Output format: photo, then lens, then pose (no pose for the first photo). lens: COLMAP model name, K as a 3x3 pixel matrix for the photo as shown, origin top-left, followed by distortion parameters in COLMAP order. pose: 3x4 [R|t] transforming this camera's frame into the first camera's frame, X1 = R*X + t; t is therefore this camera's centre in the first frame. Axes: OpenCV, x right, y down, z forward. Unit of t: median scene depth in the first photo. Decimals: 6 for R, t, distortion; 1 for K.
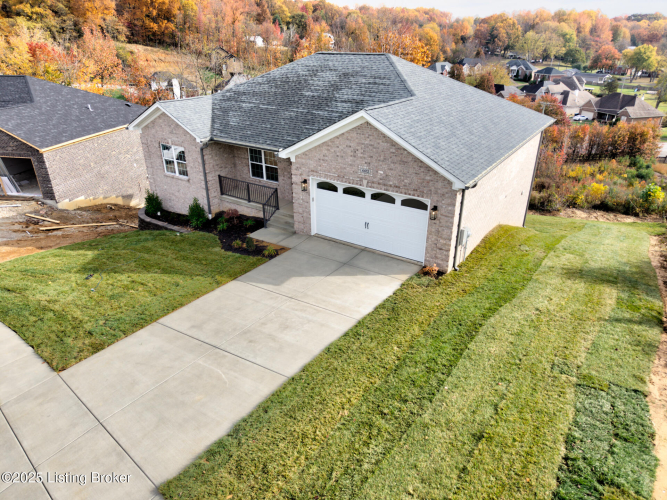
lens RADIAL K [[442.5, 0, 334.6], [0, 442.5, 252.9], [0, 0, 1]] dist [0.047447, -0.033281]
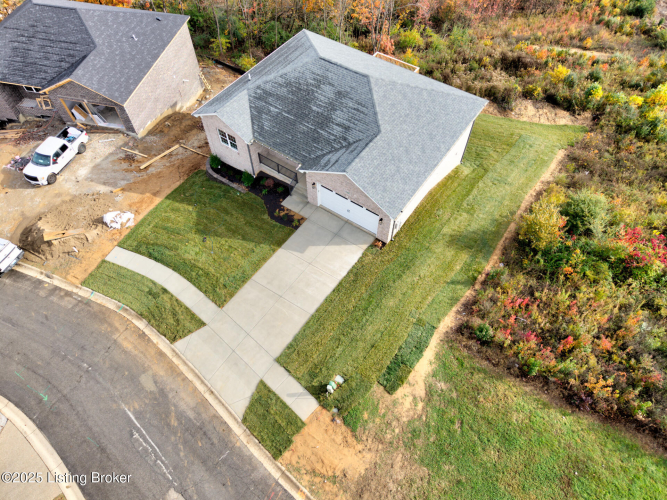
lens RADIAL K [[442.5, 0, 334.6], [0, 442.5, 252.9], [0, 0, 1]] dist [0.047447, -0.033281]
pose [[0.999906, 0.012682, -0.005243, 0.024656], [-0.008373, 0.866513, 0.499085, -0.736896], [0.010872, -0.498994, 0.866537, -0.597583]]
